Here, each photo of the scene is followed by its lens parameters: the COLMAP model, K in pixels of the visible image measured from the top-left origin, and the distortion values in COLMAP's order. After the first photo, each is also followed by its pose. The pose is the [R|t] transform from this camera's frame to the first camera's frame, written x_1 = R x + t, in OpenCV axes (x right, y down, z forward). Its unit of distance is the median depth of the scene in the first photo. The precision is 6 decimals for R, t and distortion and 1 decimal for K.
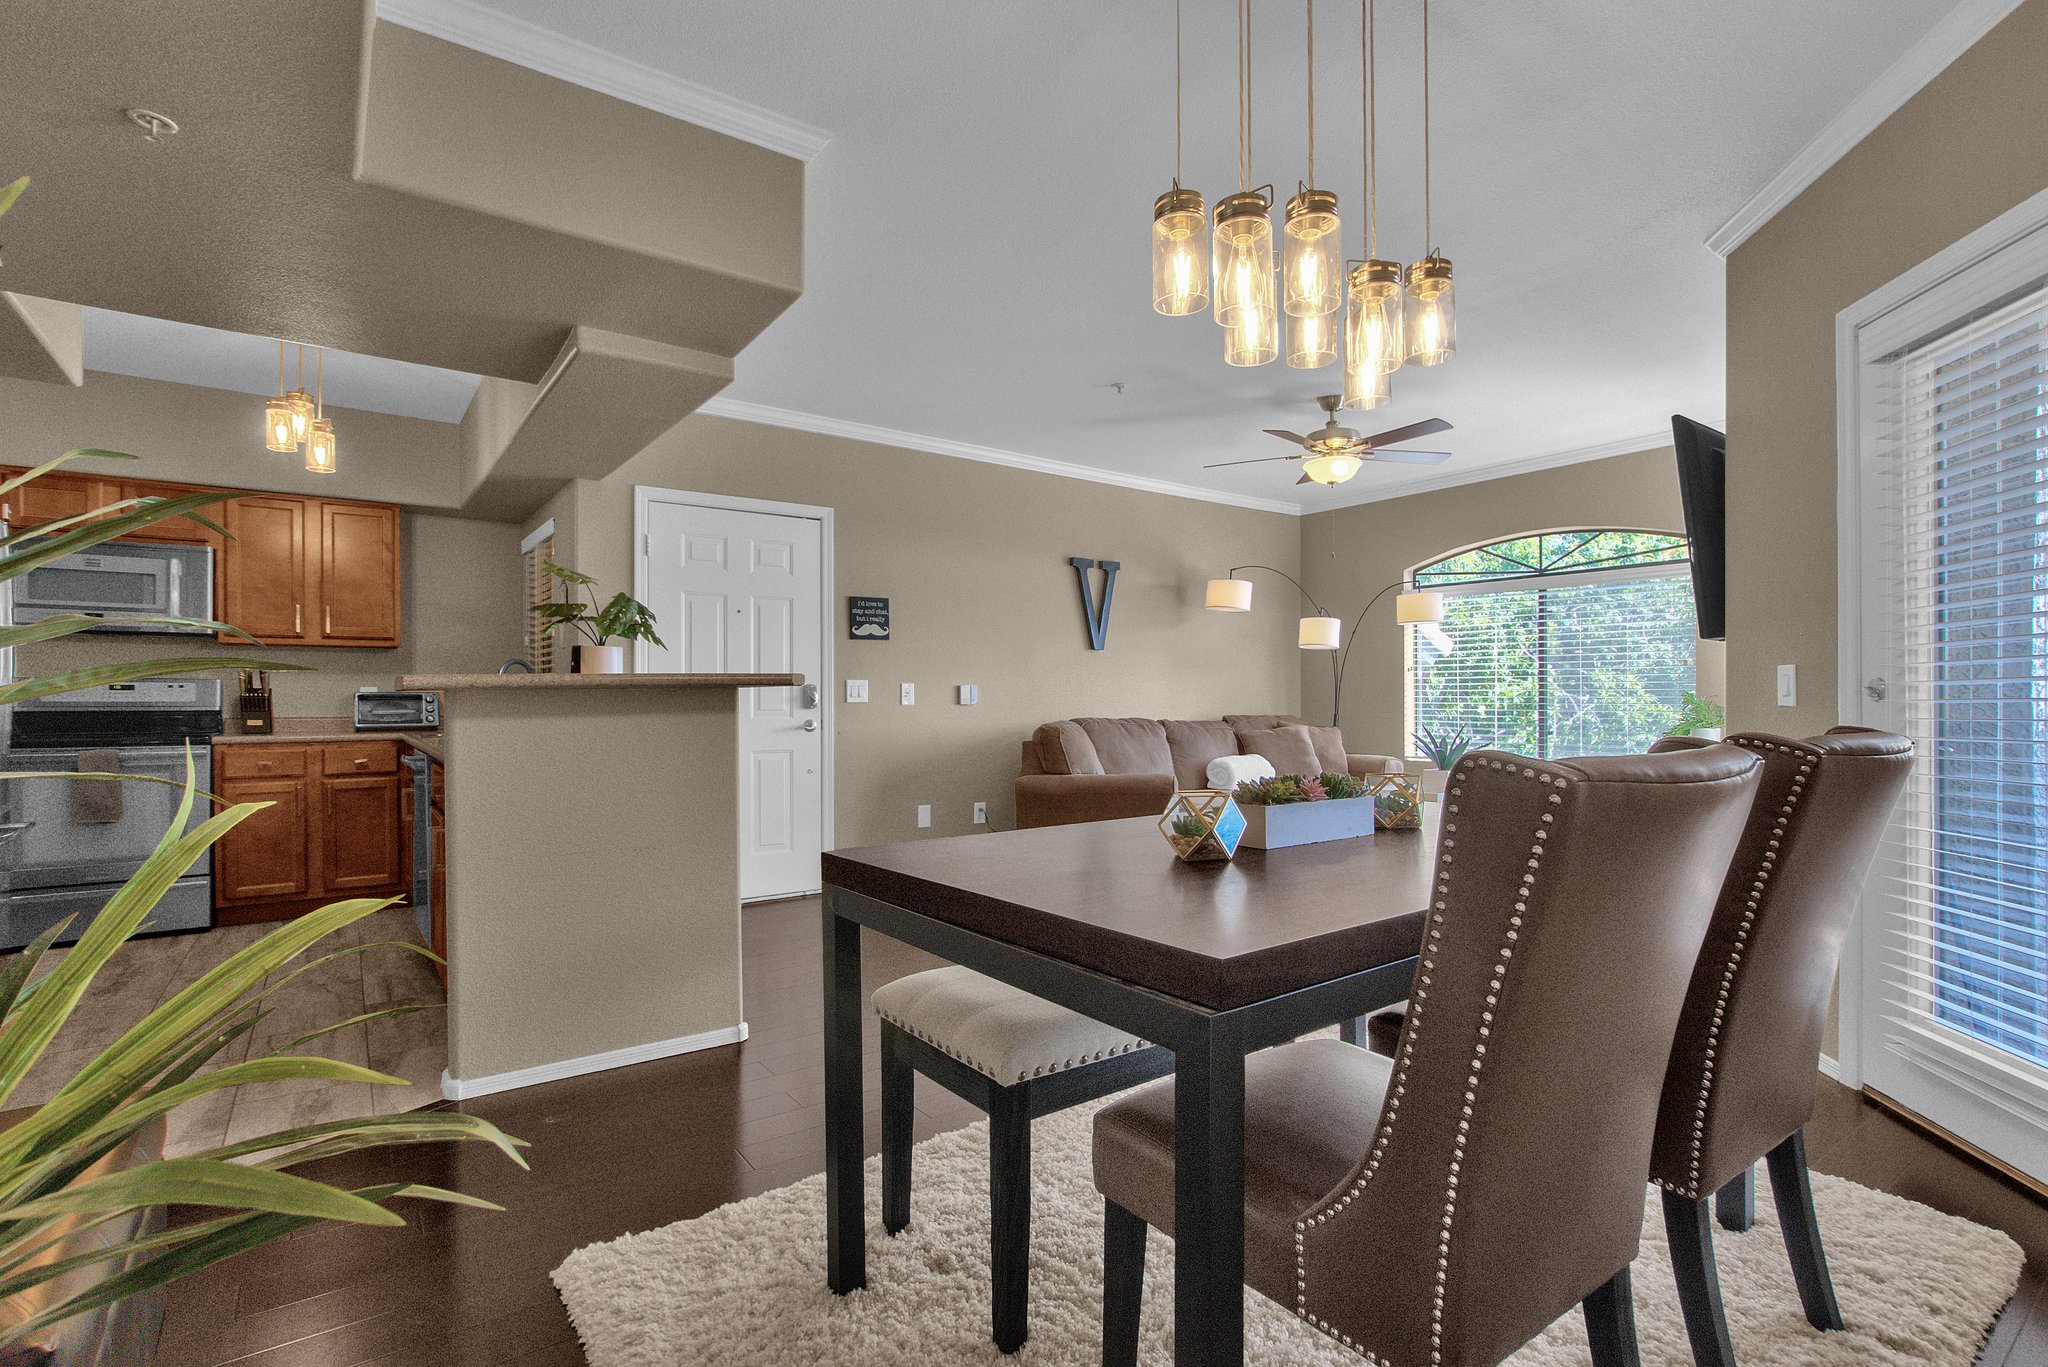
lens RADIAL K [[941.0, 0, 1024.5], [0, 941.0, 690.9], [0, 0, 1]] dist [-0.013468, 0.002014]
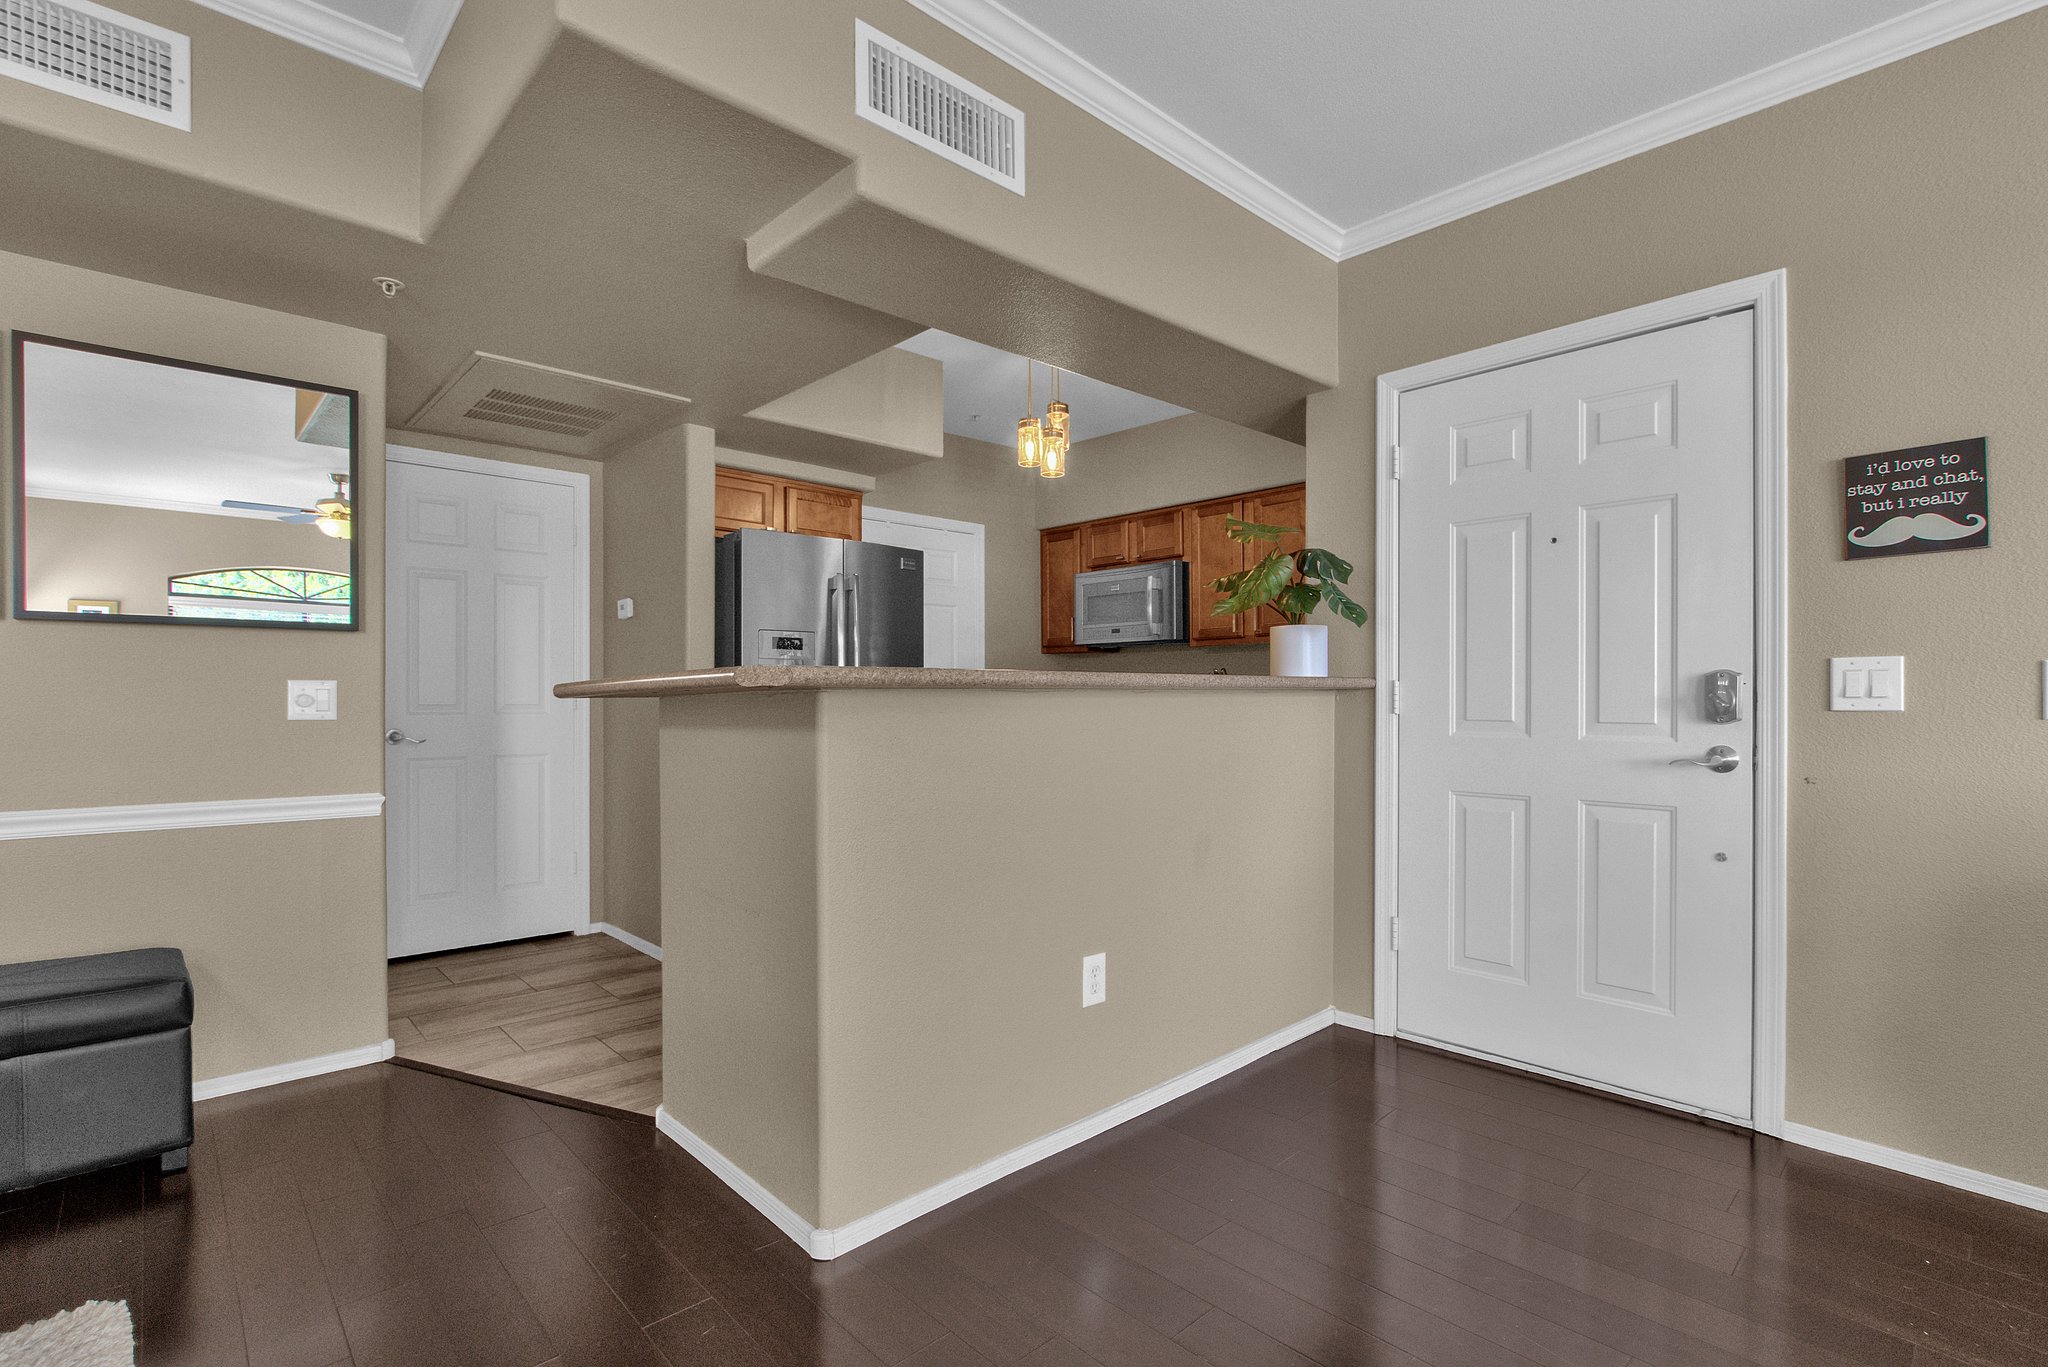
lens RADIAL K [[941.0, 0, 1027.9], [0, 941.0, 697.6], [0, 0, 1]] dist [-0.013468, 0.002014]
pose [[0.122306, 0.001976, -0.992490, 0.211888], [0.006710, 0.999974, 0.002818, 0.003280], [0.992470, -0.007005, 0.122290, 0.674069]]
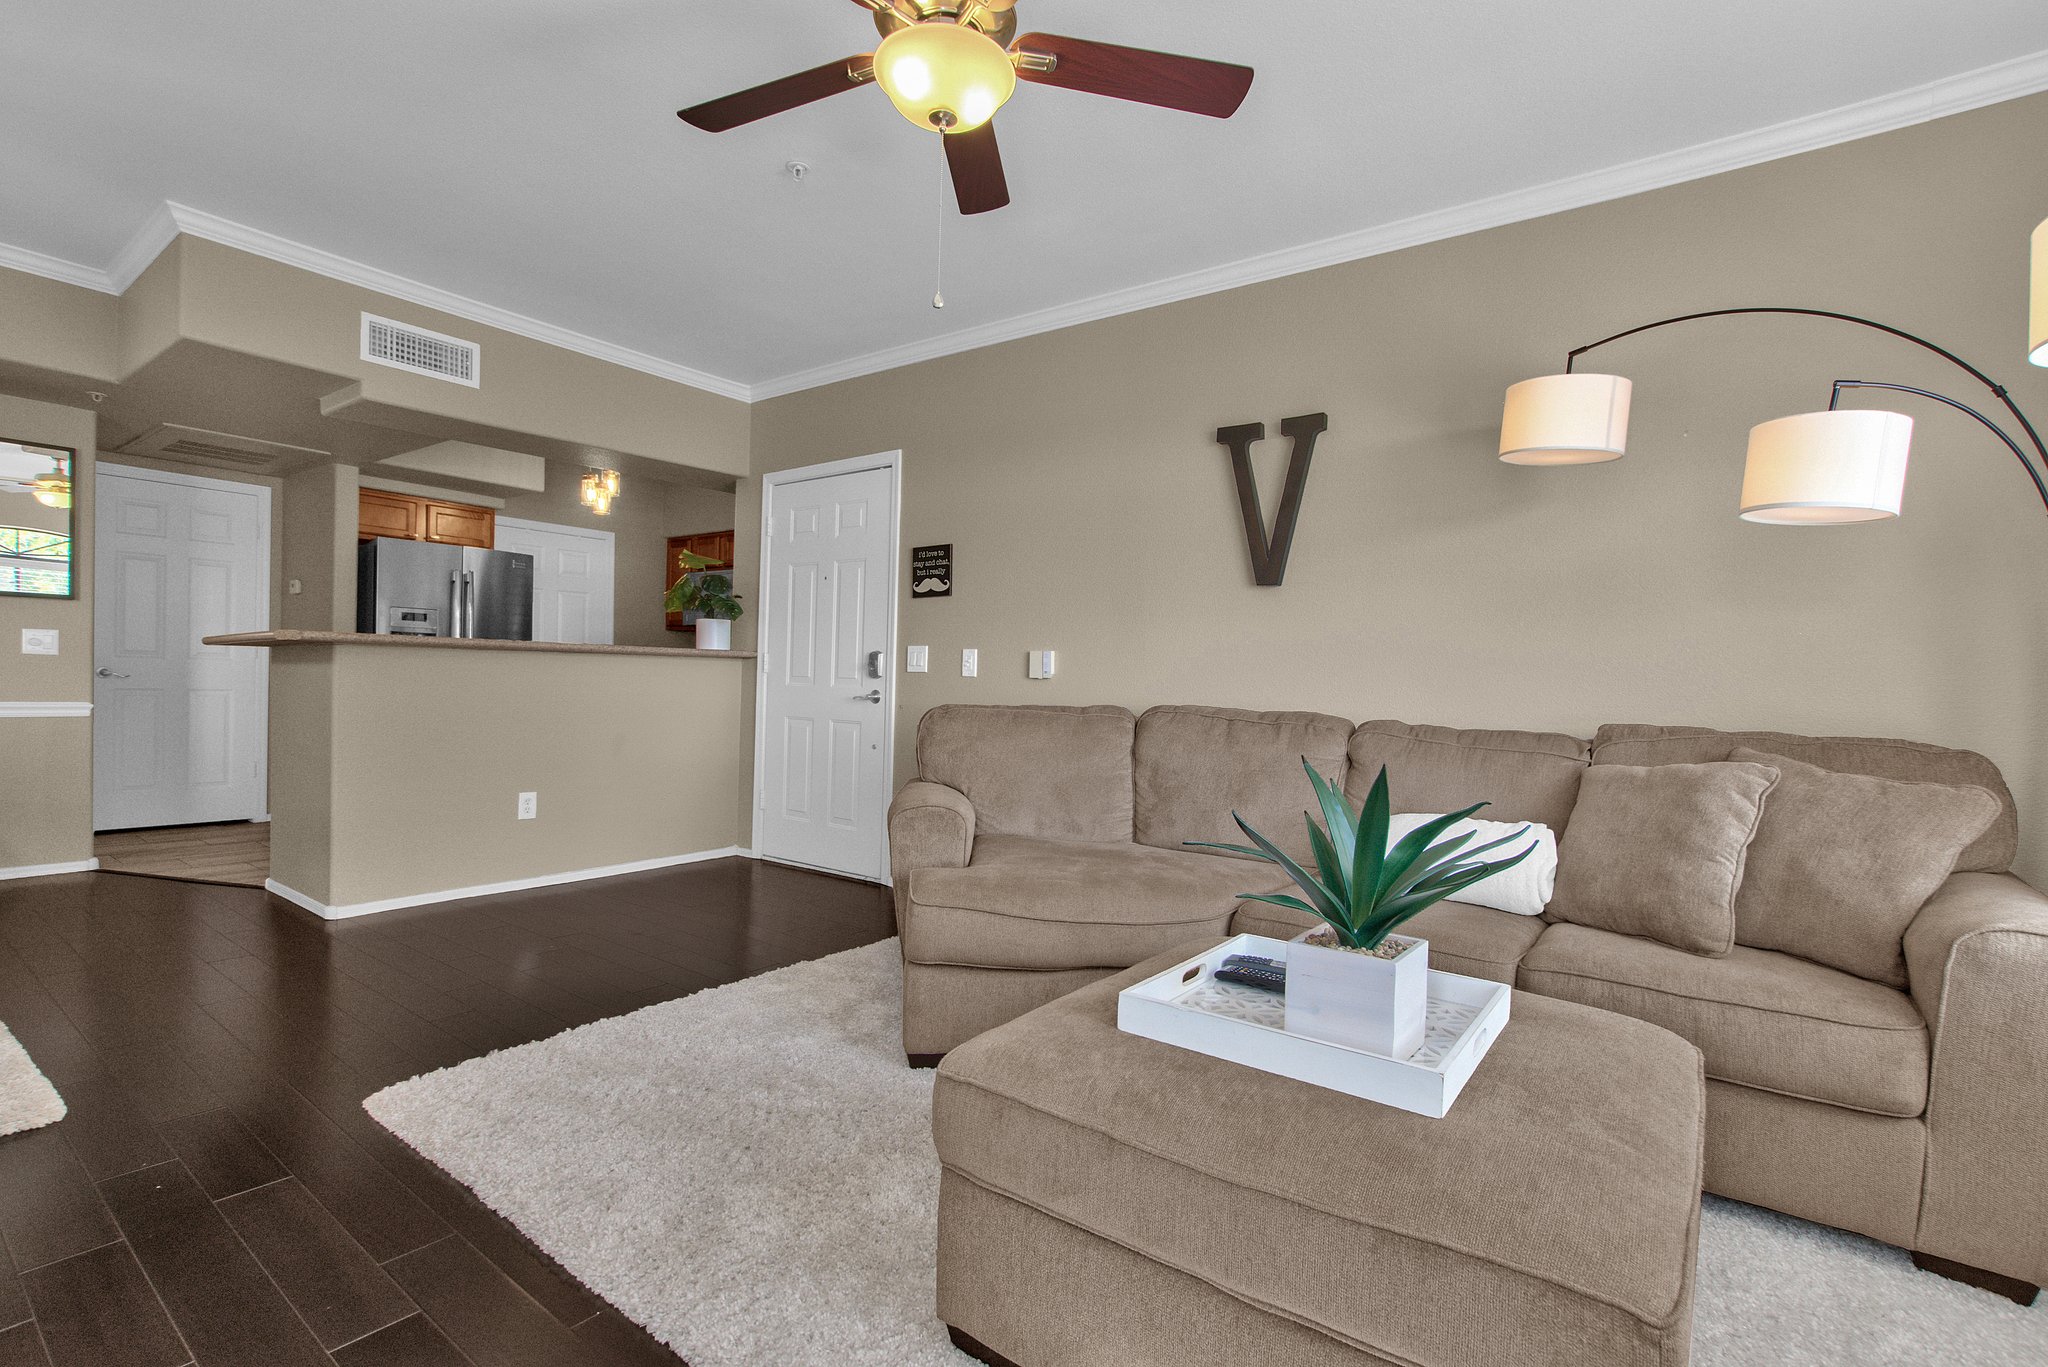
lens RADIAL K [[941.0, 0, 1032.1], [0, 941.0, 697.0], [0, 0, 1]] dist [-0.013468, 0.002014]
pose [[0.295719, 0.025945, -0.954922, 0.768840], [-0.022659, 0.999540, 0.020140, 0.017708], [0.955006, 0.015682, 0.296171, 0.979271]]
